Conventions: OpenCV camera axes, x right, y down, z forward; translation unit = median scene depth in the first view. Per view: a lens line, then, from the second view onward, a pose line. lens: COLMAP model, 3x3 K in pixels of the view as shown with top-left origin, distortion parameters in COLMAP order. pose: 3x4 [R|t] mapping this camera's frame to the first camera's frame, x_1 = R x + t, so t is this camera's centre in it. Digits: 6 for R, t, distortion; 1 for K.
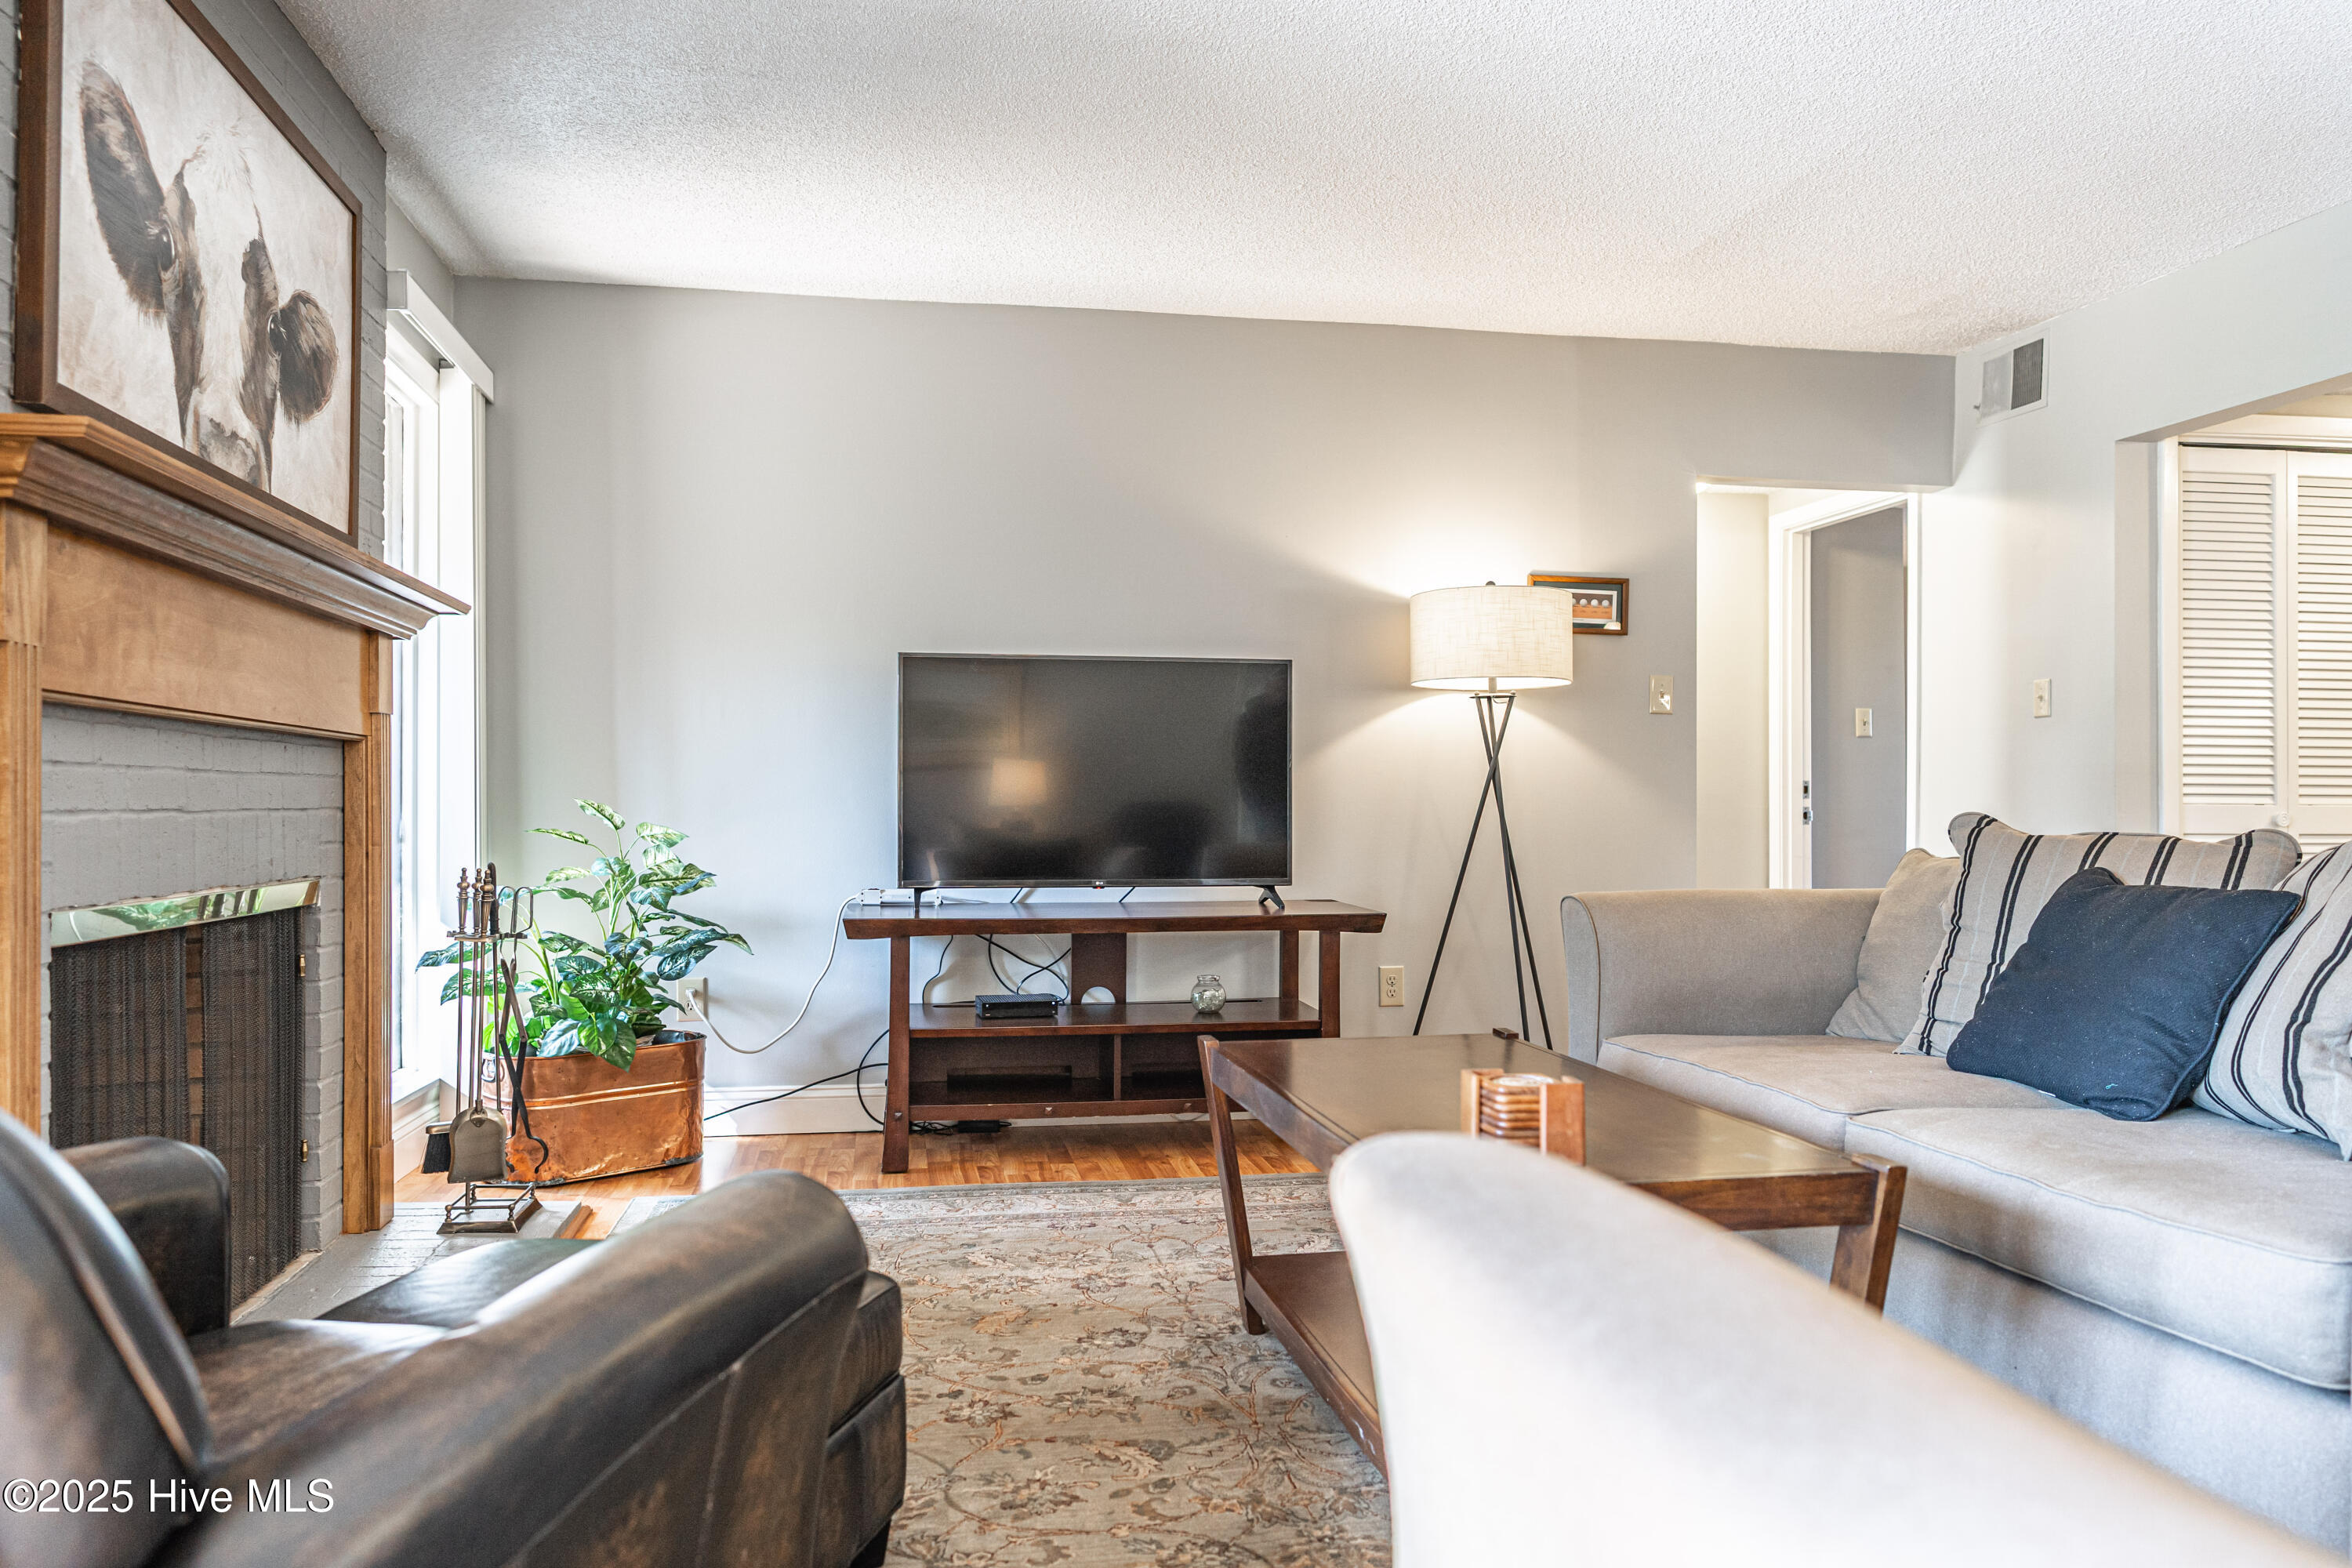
lens RADIAL K [[1574.6, 0, 1172.2], [0, 1574.6, 803.2], [0, 0, 1]] dist [-0.009179, 0.013571]
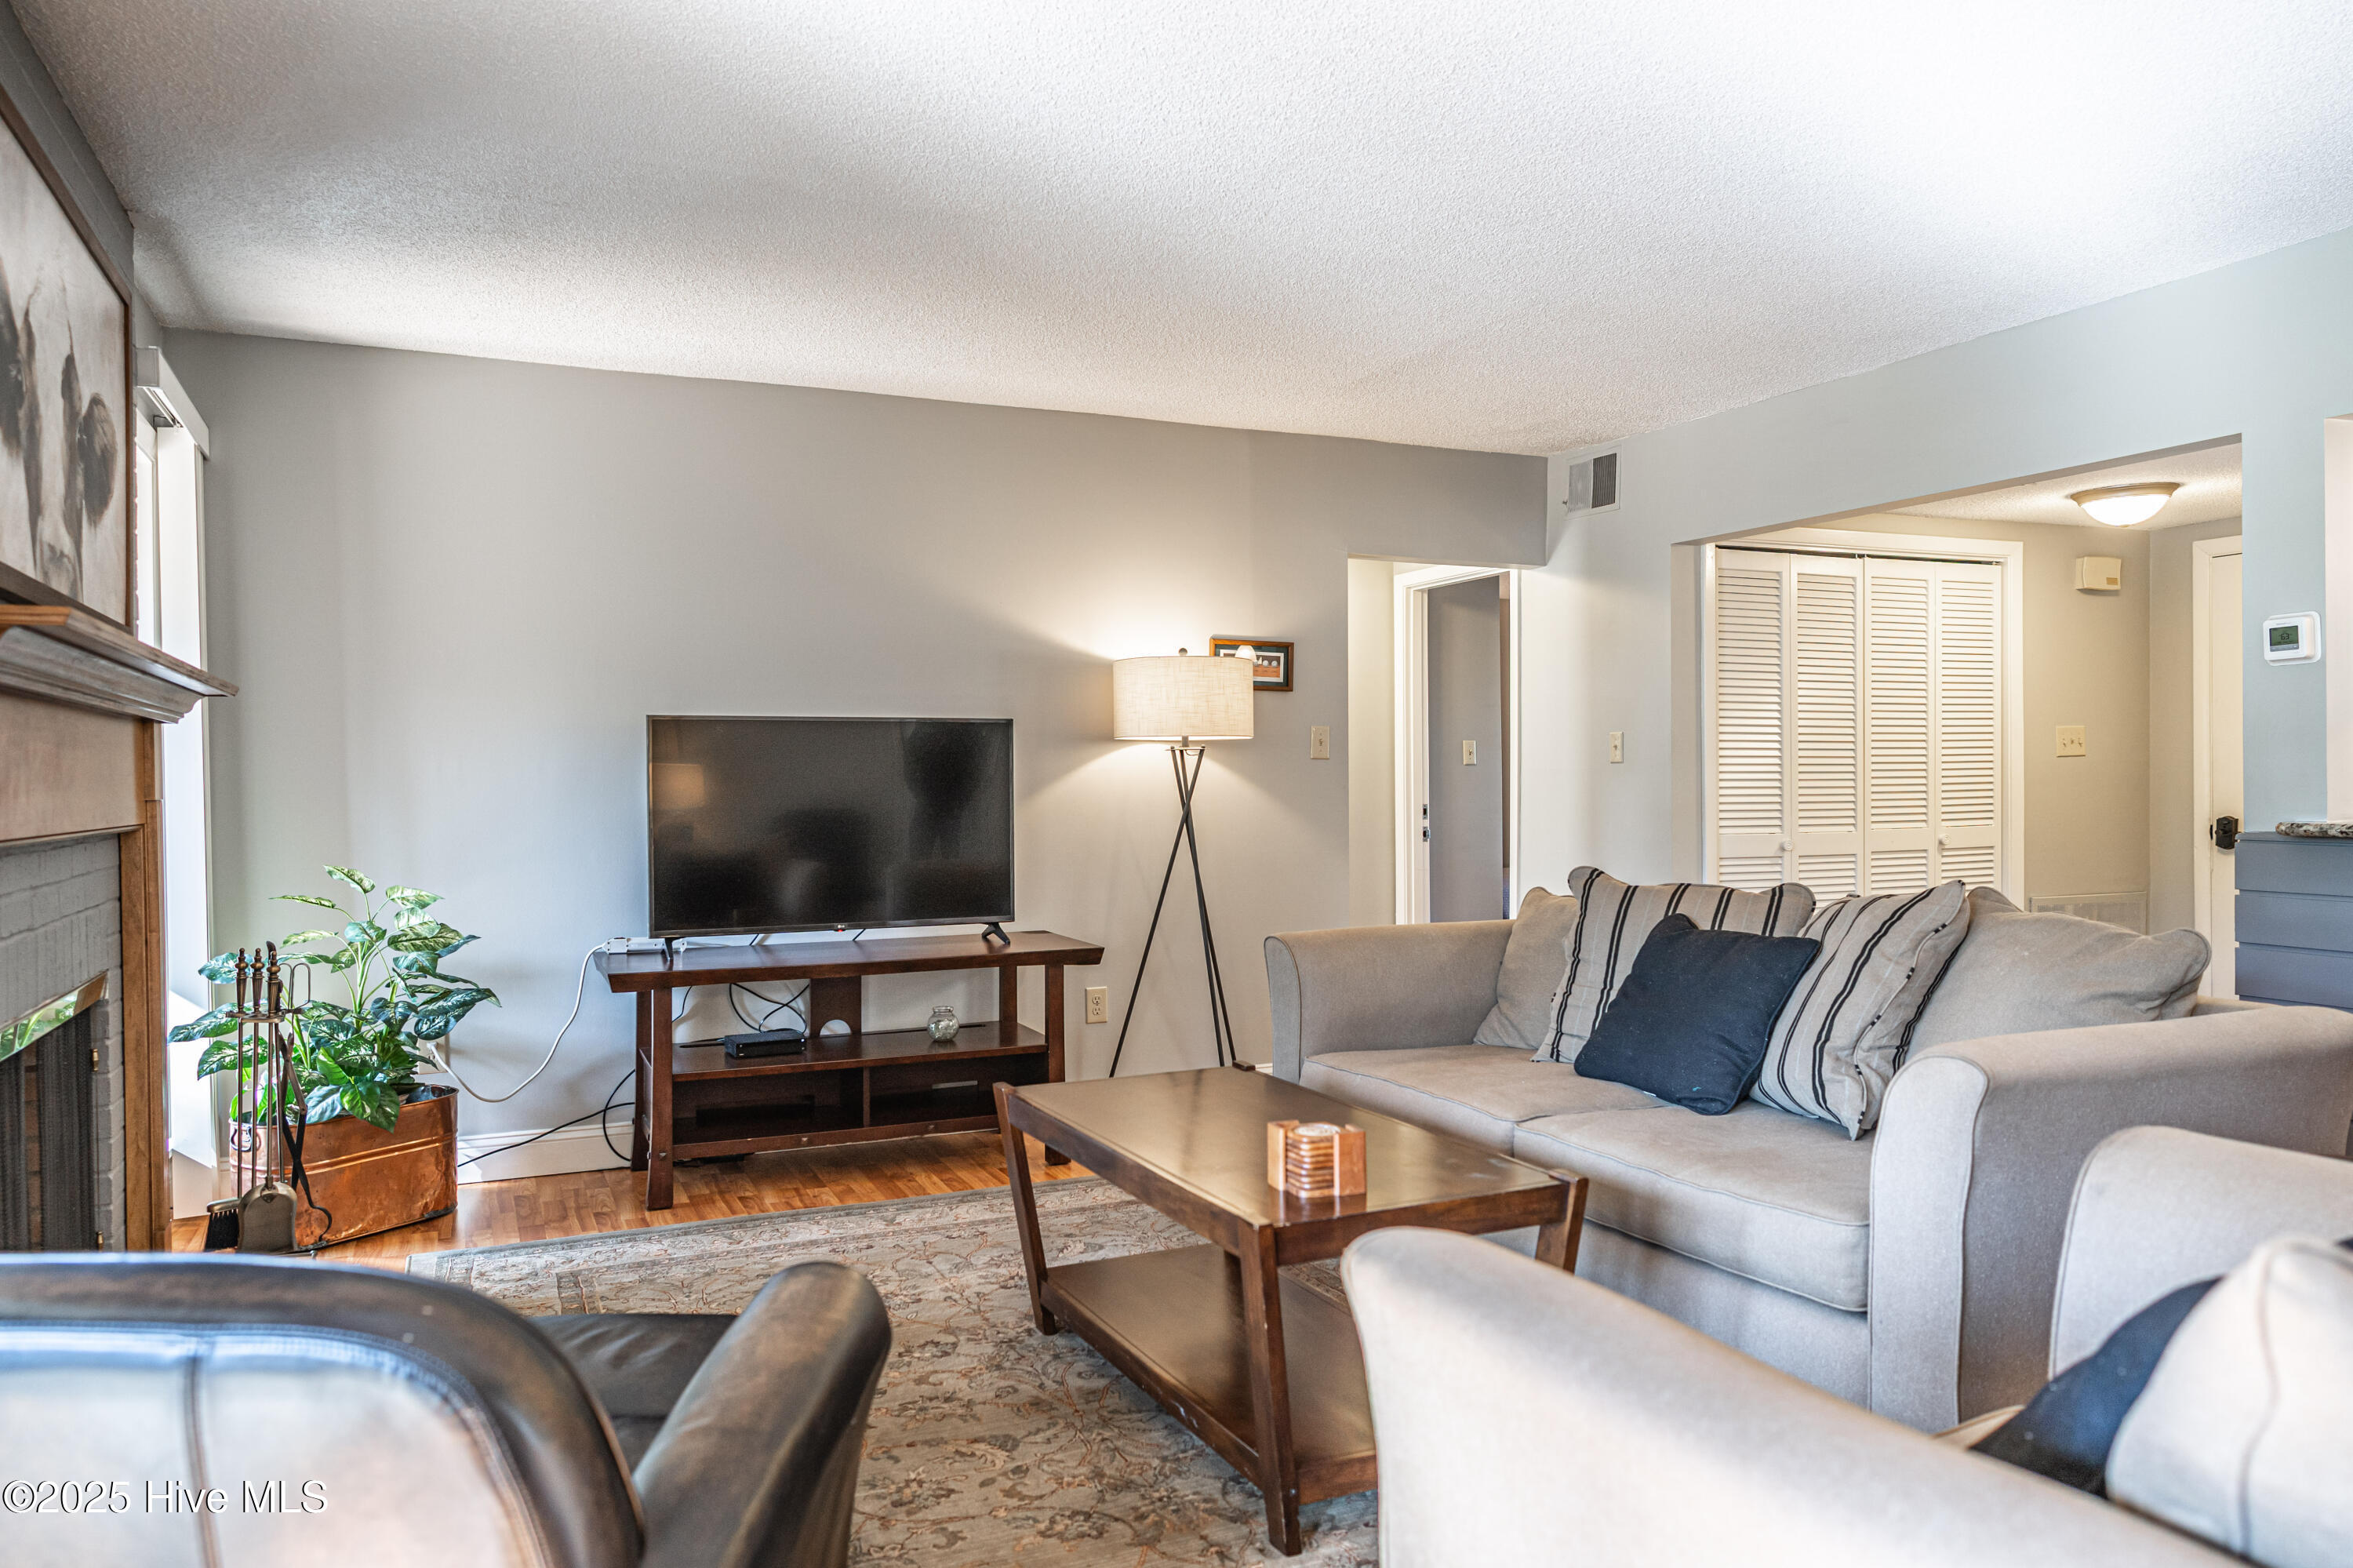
lens RADIAL K [[1575.3, 0, 1155.8], [0, 1575.3, 786.6], [0, 0, 1]] dist [-0.009179, 0.013571]
pose [[0.968625, -0.010386, 0.248310, -0.126755], [0.007433, 0.999890, 0.012828, -0.070126], [-0.248416, -0.010580, 0.968596, -0.126103]]
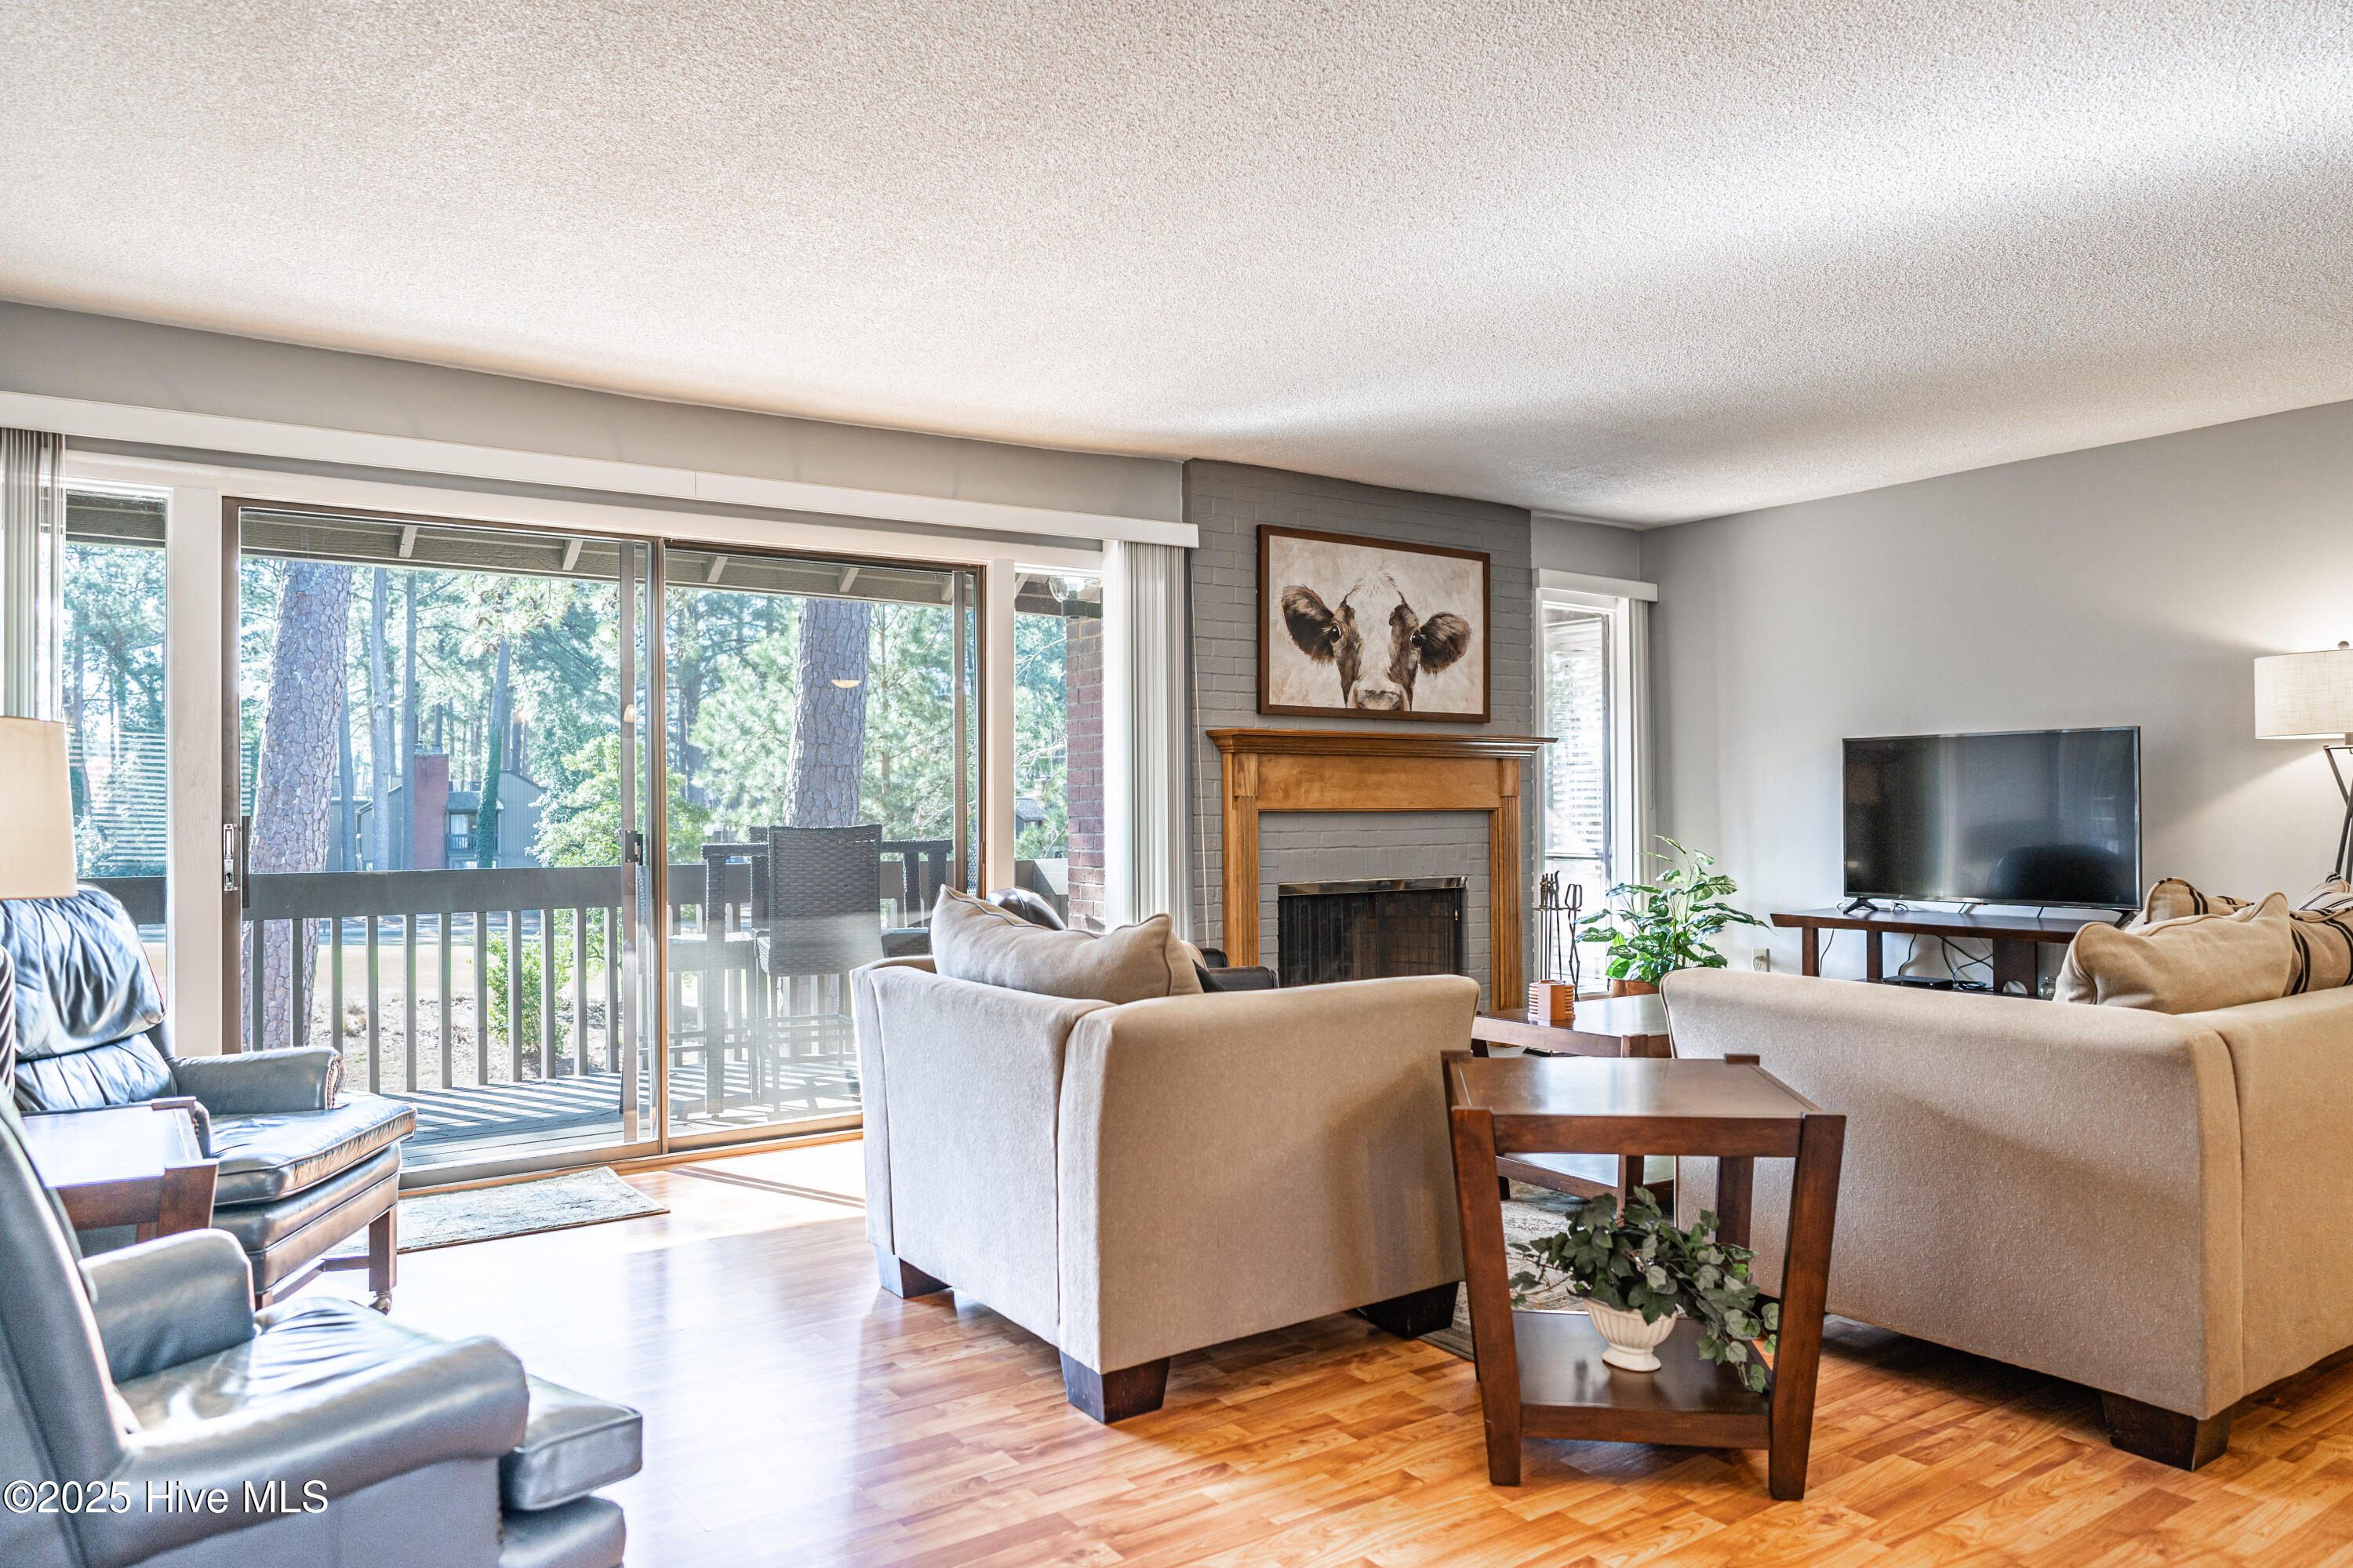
lens RADIAL K [[1575.3, 0, 1173.8], [0, 1575.3, 799.5], [0, 0, 1]] dist [-0.009179, 0.013571]
pose [[0.402905, -0.011187, -0.915173, 1.145025], [0.010439, 0.999916, -0.007627, -0.040584], [0.915182, -0.006481, 0.402988, -0.212585]]
